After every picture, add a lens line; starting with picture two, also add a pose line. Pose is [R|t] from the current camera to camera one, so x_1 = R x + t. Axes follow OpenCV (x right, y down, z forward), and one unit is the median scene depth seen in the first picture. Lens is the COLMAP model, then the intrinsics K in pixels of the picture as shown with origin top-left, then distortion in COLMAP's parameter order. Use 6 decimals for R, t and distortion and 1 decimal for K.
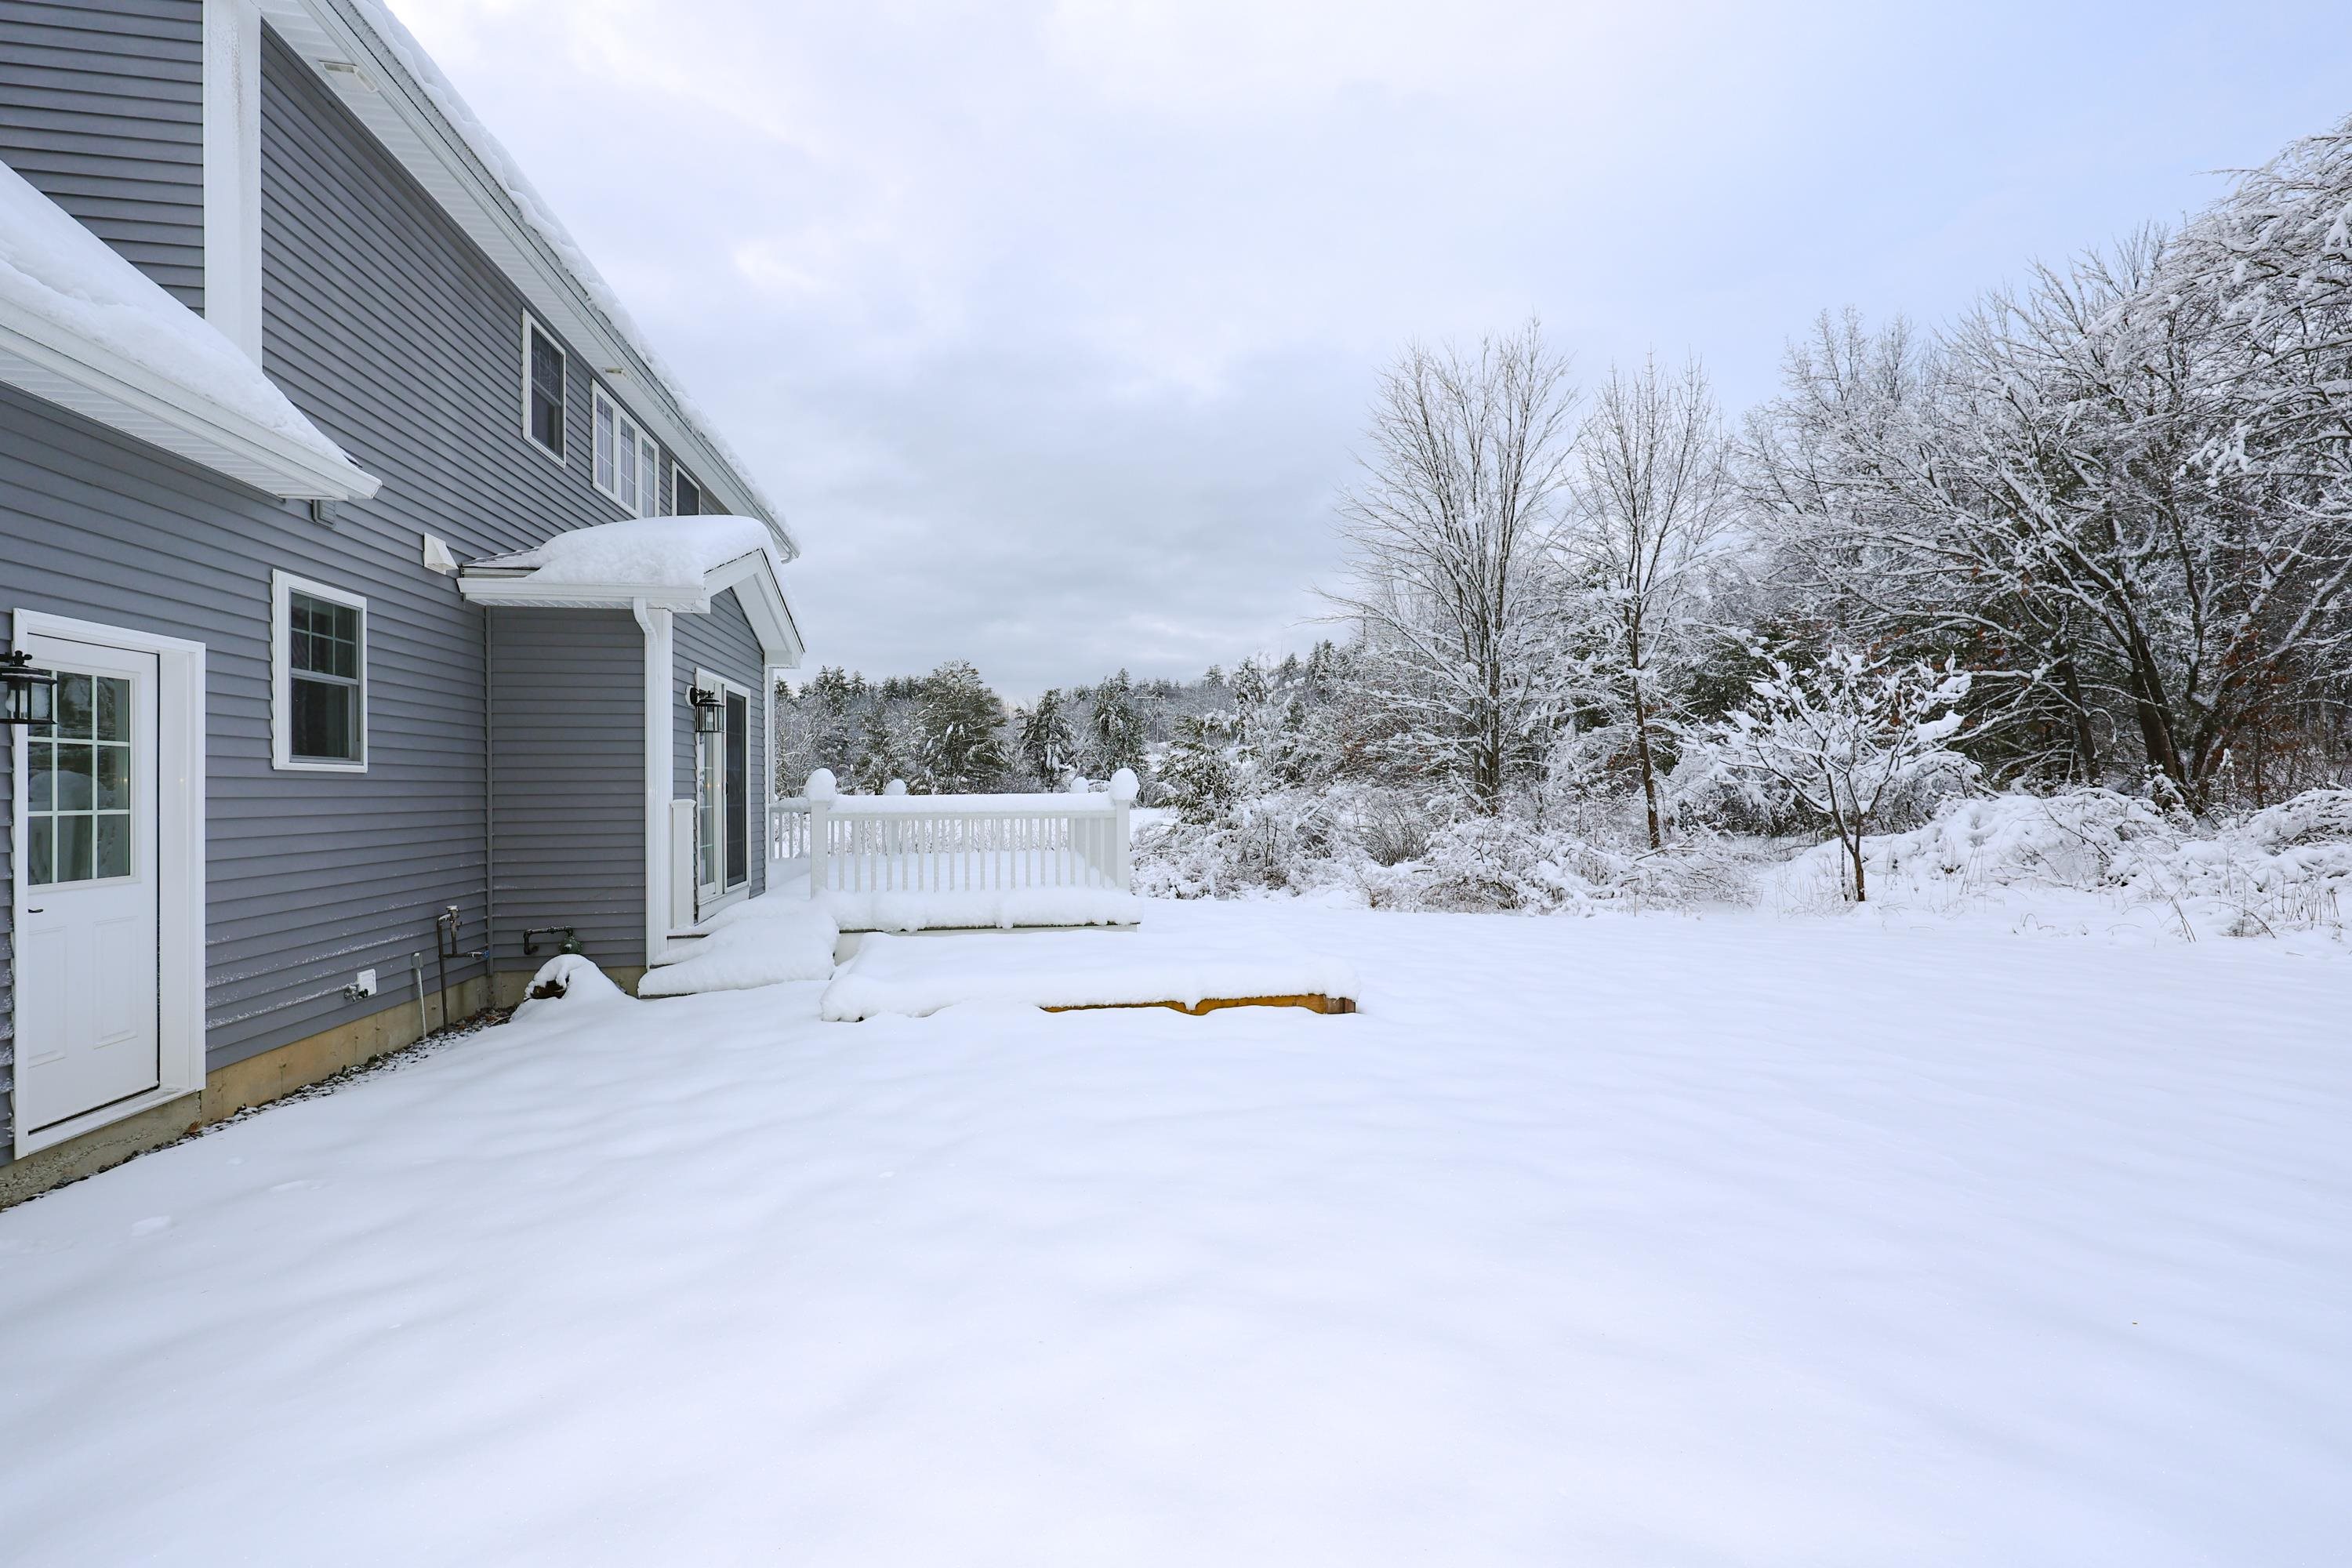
lens RADIAL K [[980.0, 0, 1176.0], [0, 980.0, 784.0], [0, 0, 1]] dist [-0.000376, 0.000037]
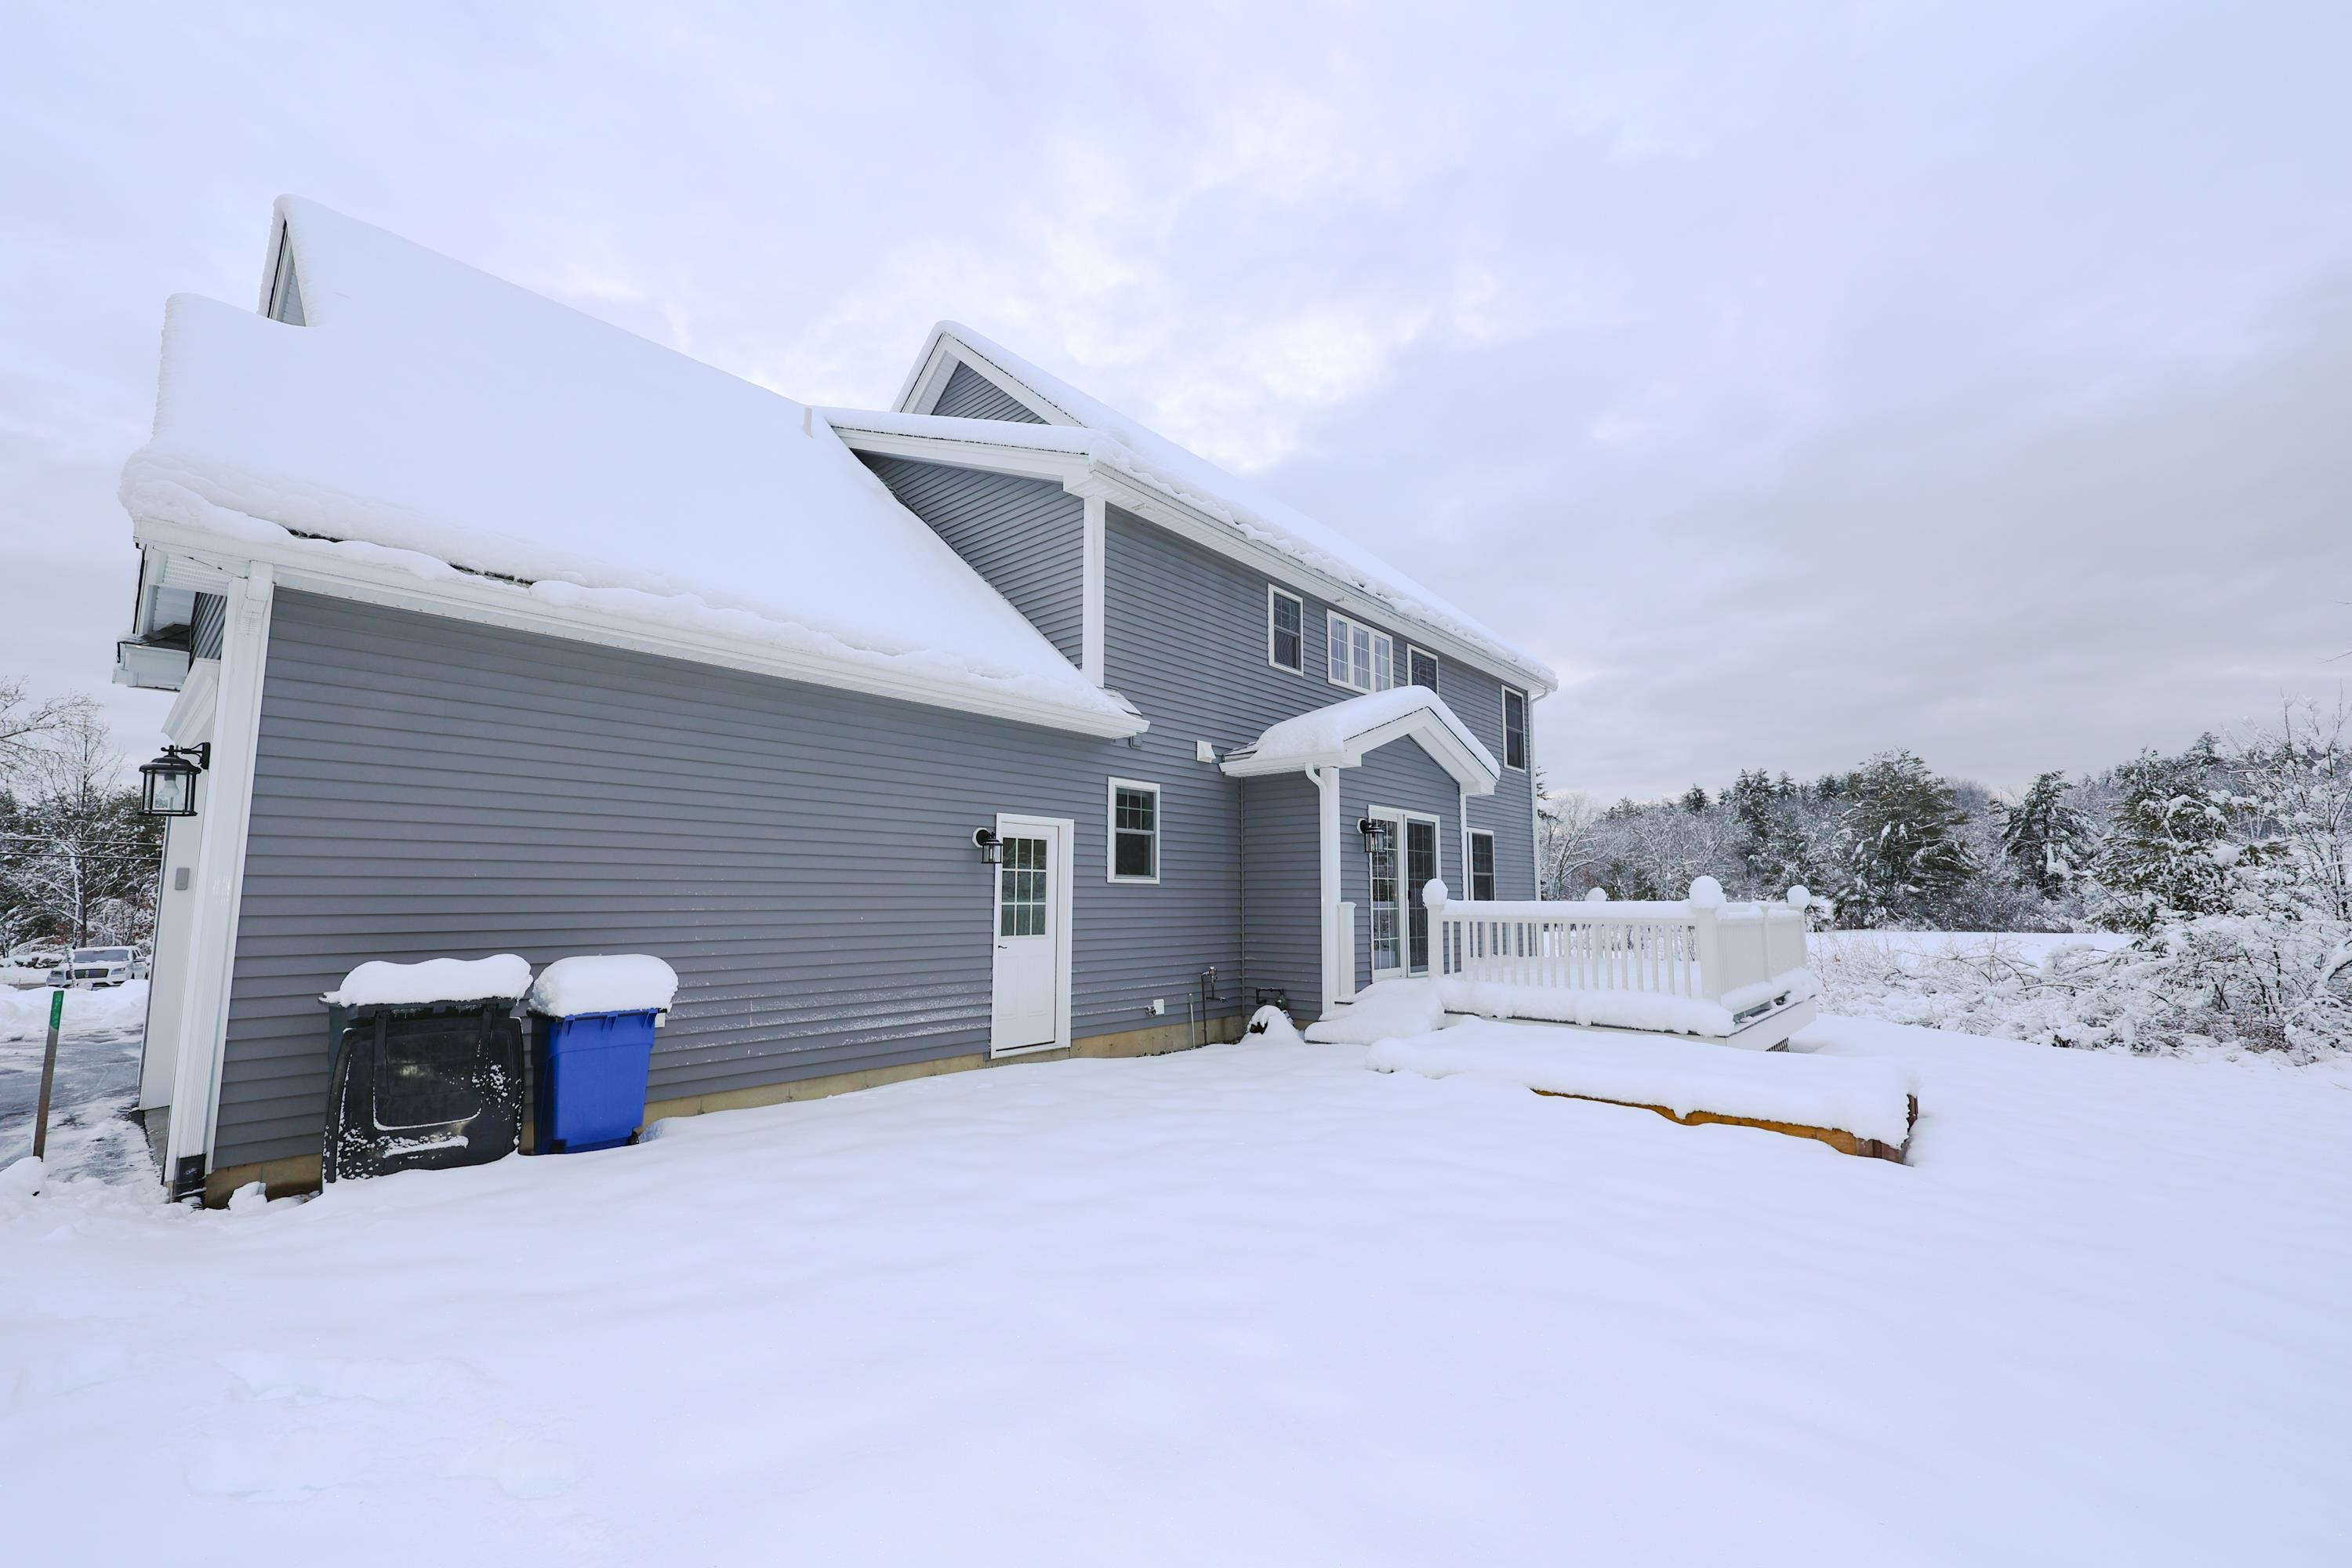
lens RADIAL K [[941.1, 0, 1175.0], [0, 941.1, 795.4], [0, 0, 1]] dist [0.002004, 0.000078]
pose [[0.624904, -0.075772, -0.777016, 0.408565], [-0.004866, 0.994882, -0.100931, 0.000547], [0.780686, 0.066853, 0.621337, -0.024320]]
